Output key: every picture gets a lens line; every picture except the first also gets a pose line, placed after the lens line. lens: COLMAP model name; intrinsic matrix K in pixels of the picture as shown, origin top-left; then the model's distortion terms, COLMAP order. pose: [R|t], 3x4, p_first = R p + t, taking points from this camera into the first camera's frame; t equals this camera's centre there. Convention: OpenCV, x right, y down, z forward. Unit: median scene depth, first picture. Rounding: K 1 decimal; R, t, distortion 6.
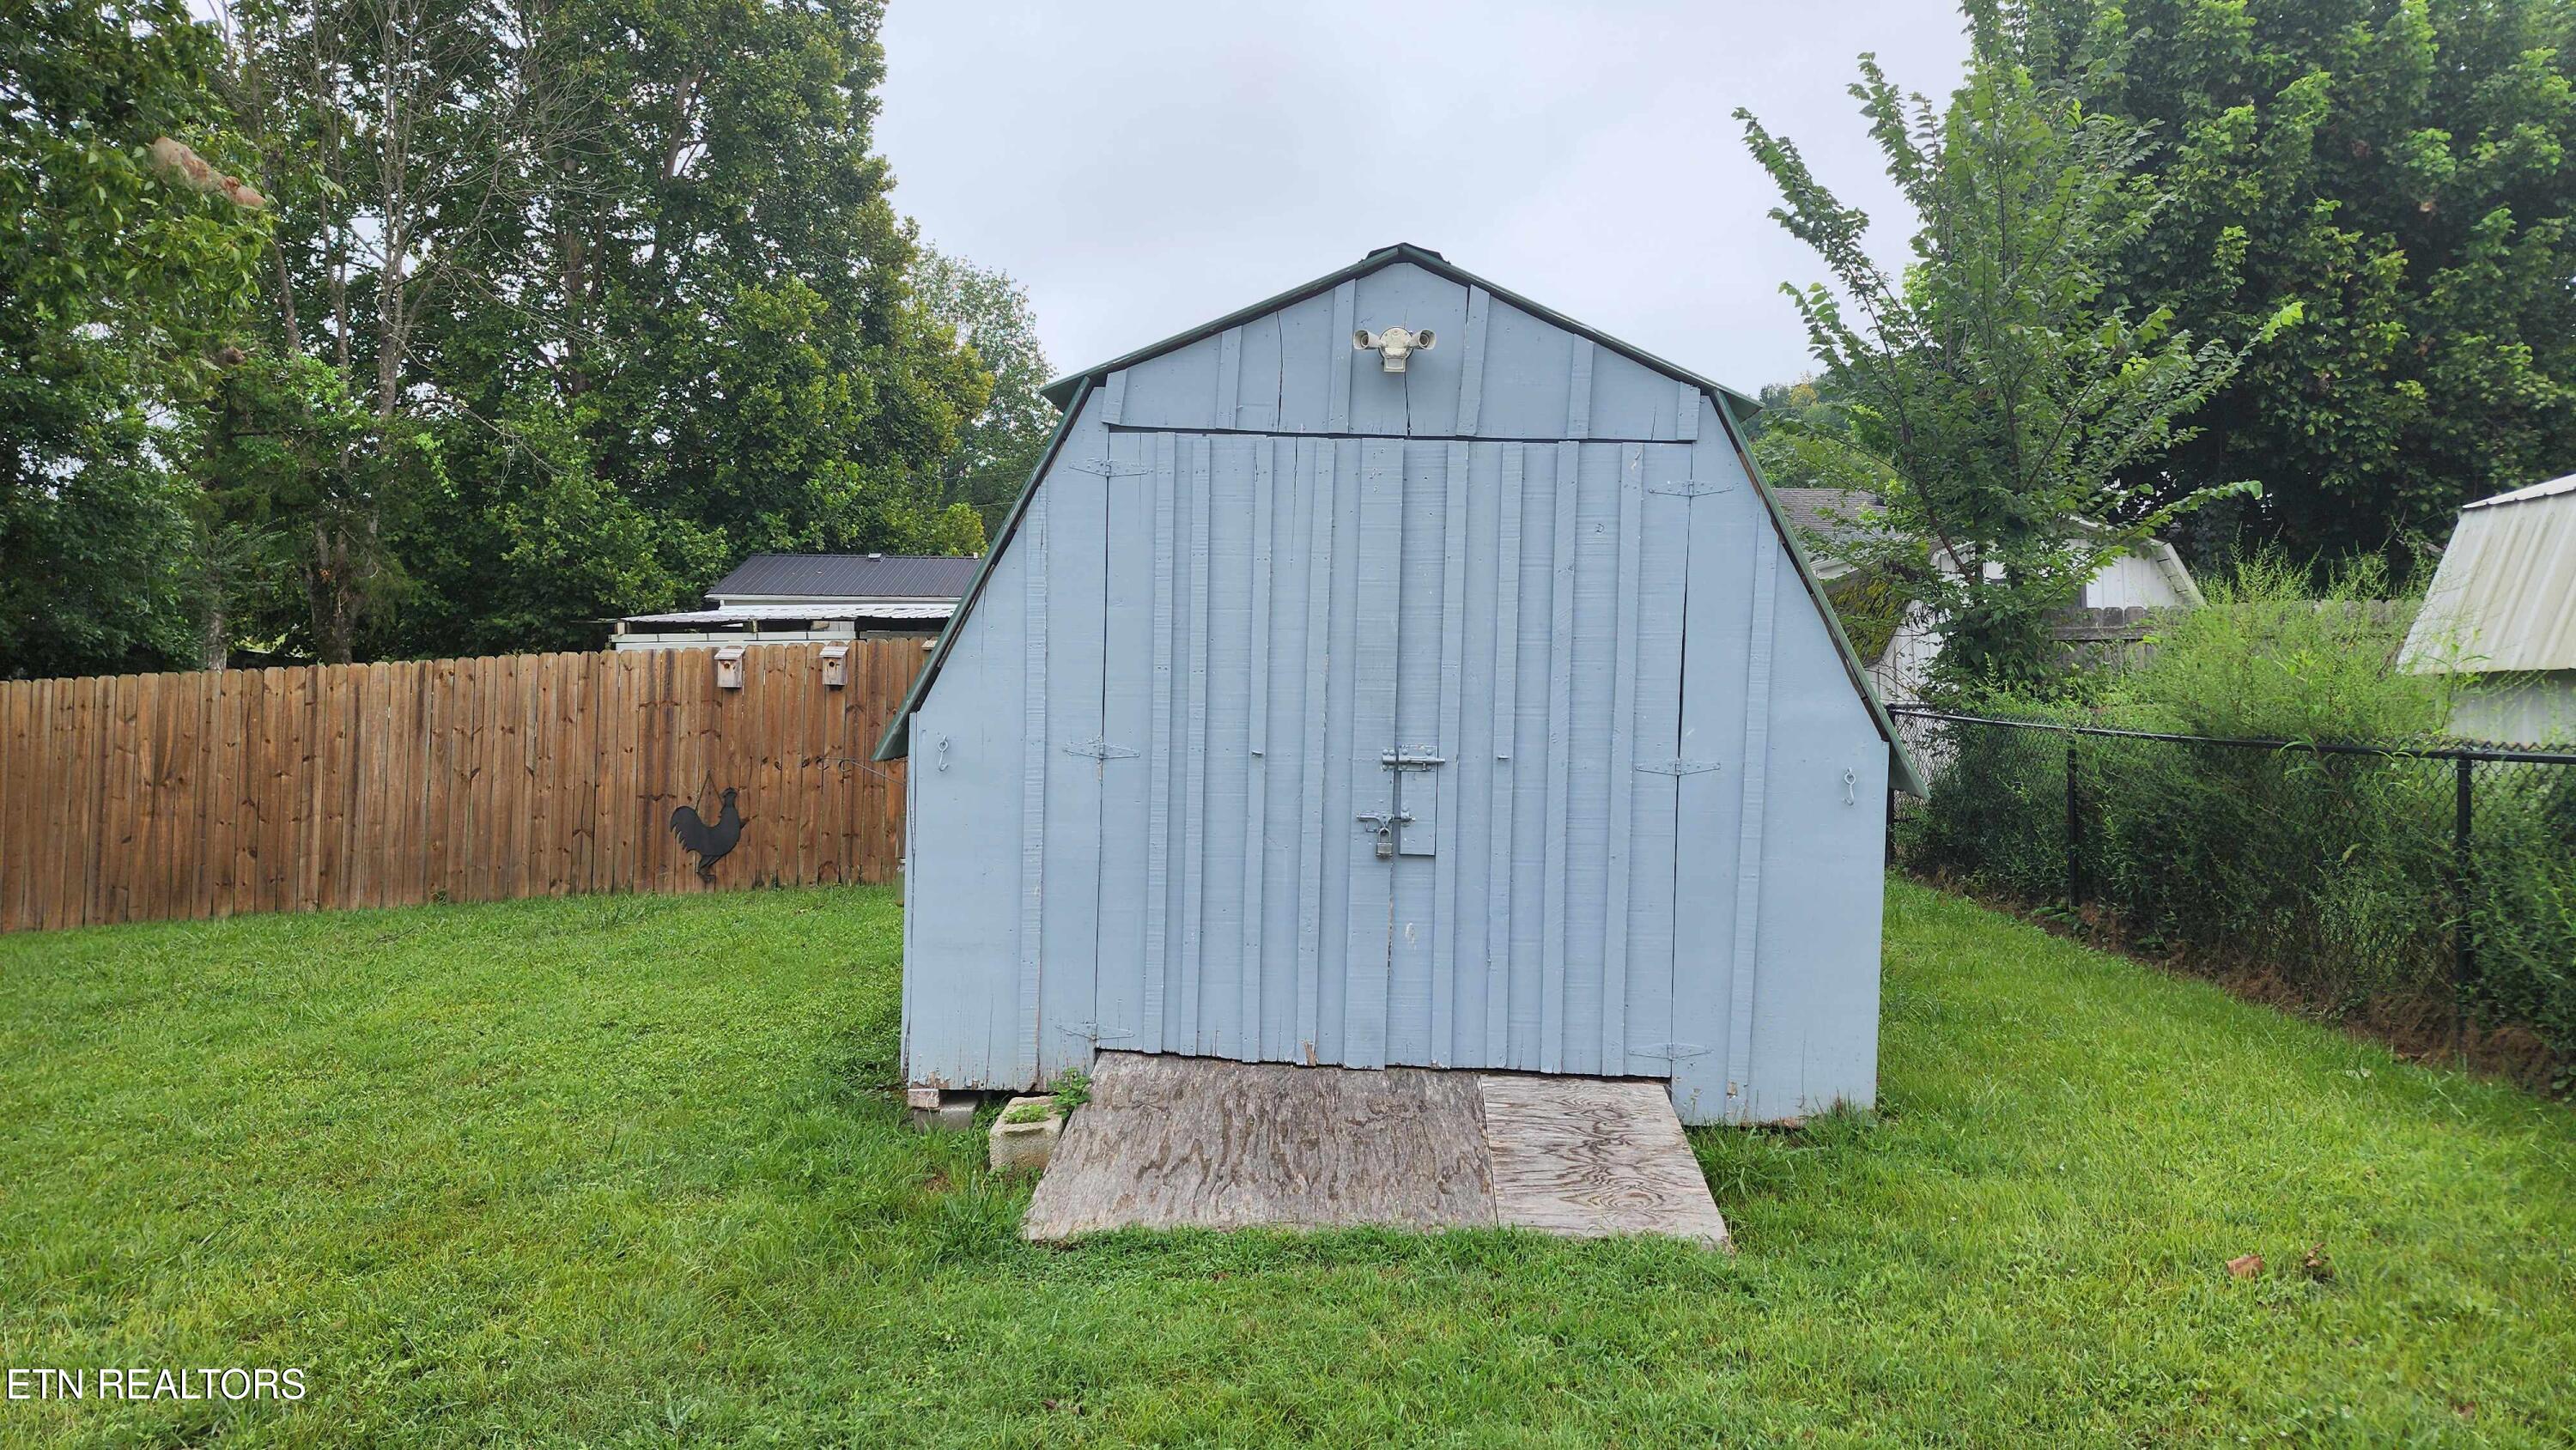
lens RADIAL K [[1717.4, 0, 1284.0], [0, 1717.4, 719.9], [0, 0, 1]] dist [0.096797, -0.108077]
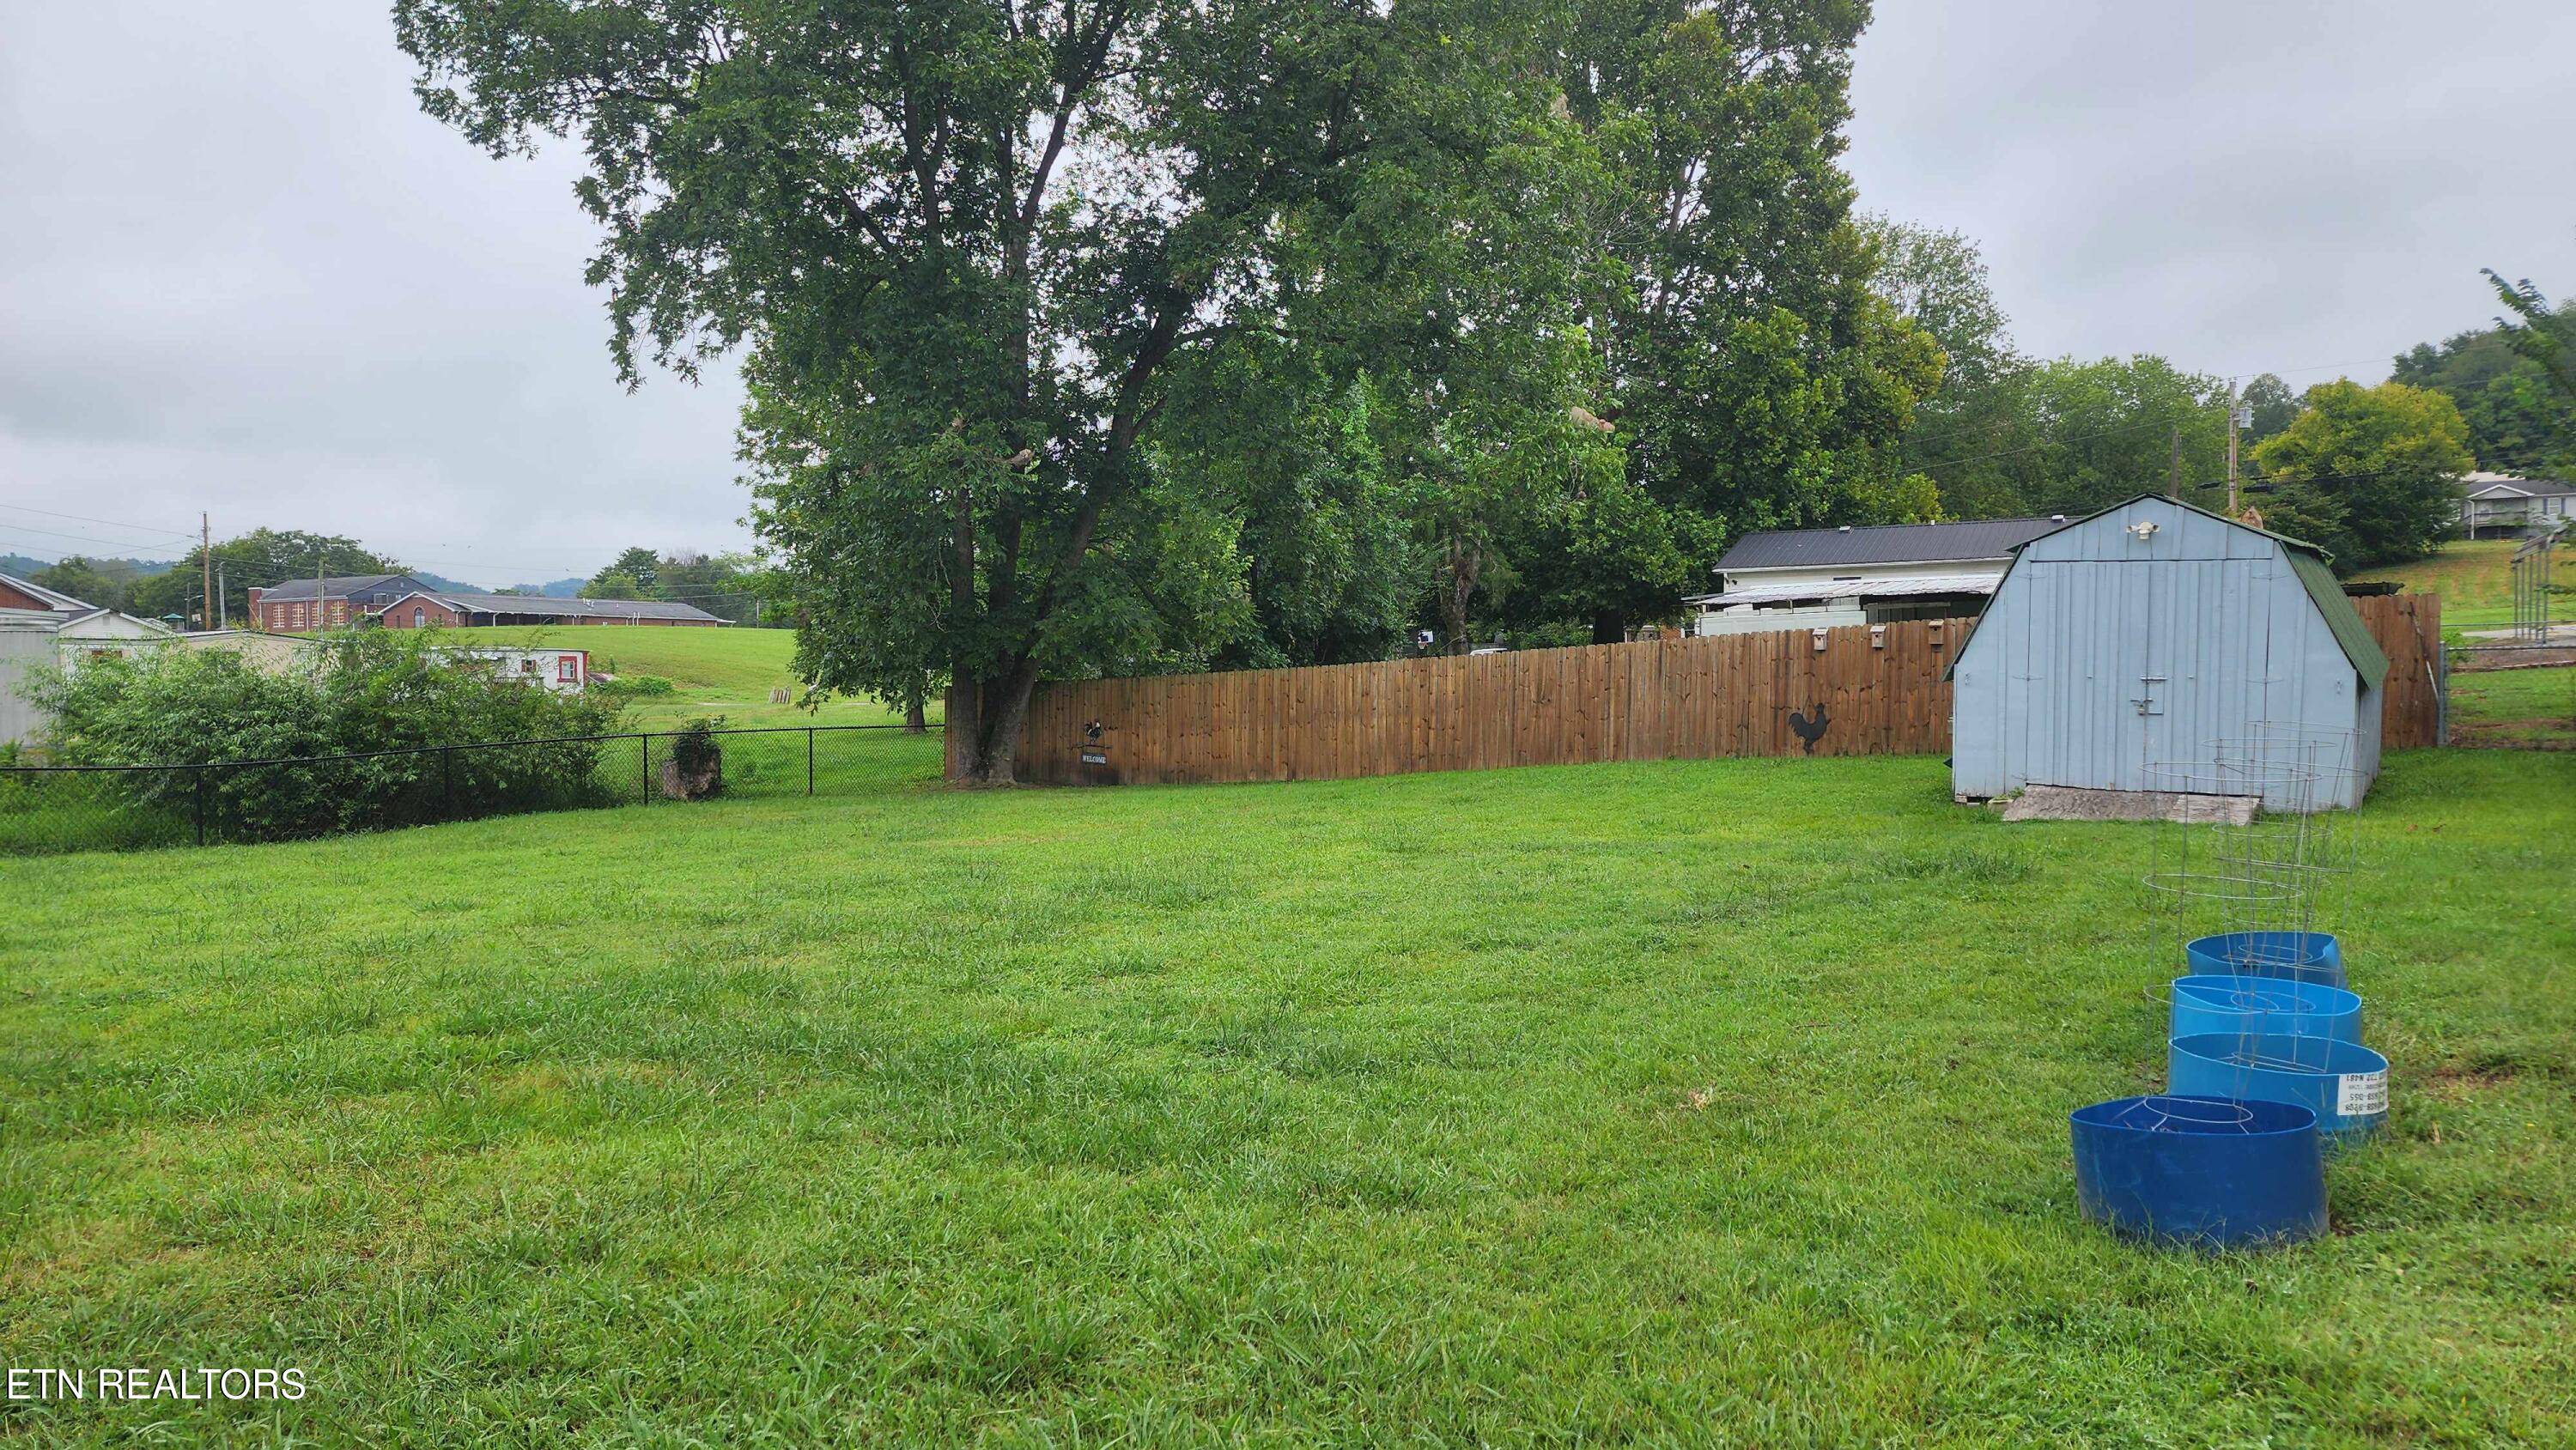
lens RADIAL K [[1717.4, 0, 1284.0], [0, 1717.4, 719.9], [0, 0, 1]] dist [0.096797, -0.108077]
pose [[0.865330, 0.000283, -0.501203, 0.118951], [0.016257, 0.999458, 0.028633, -0.005849], [0.500939, -0.032925, 0.864856, -0.918889]]
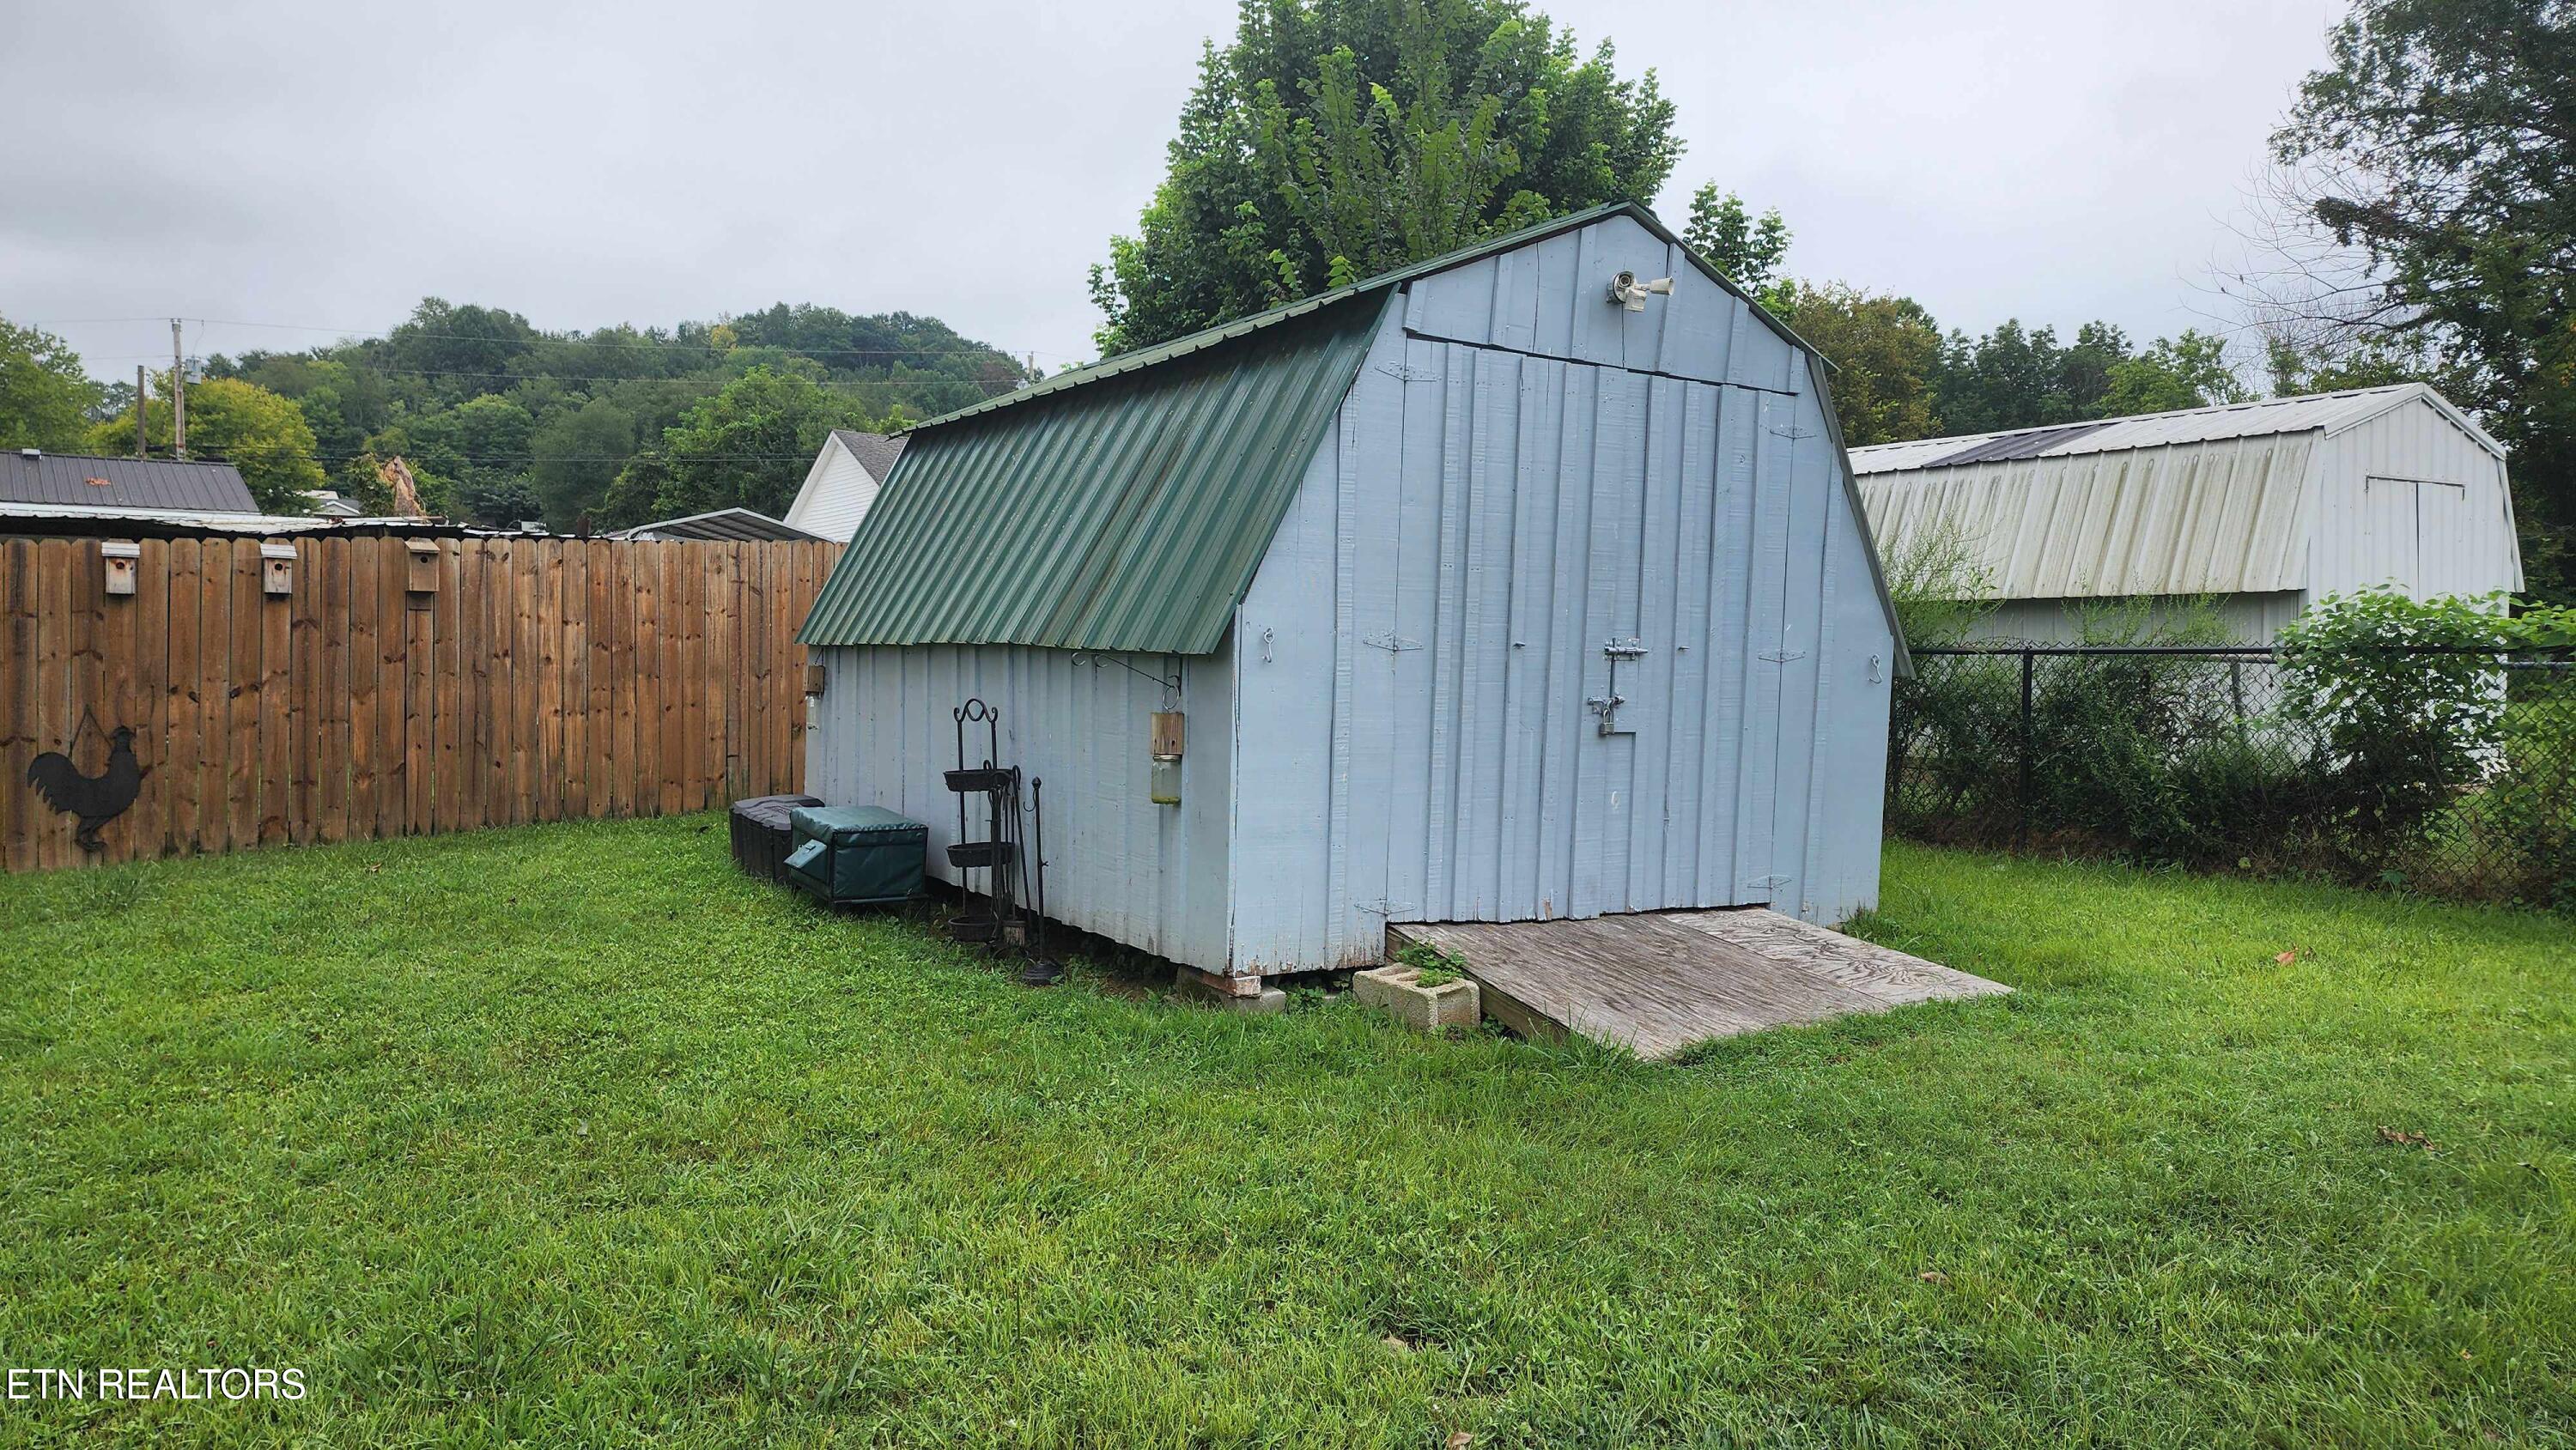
lens RADIAL K [[1717.4, 0, 1284.0], [0, 1717.4, 719.9], [0, 0, 1]] dist [0.096797, -0.108077]
pose [[0.817017, -0.021874, 0.576199, -0.346223], [0.004514, 0.999492, 0.031543, 0.014265], [-0.576596, -0.023170, 0.816701, 0.077137]]
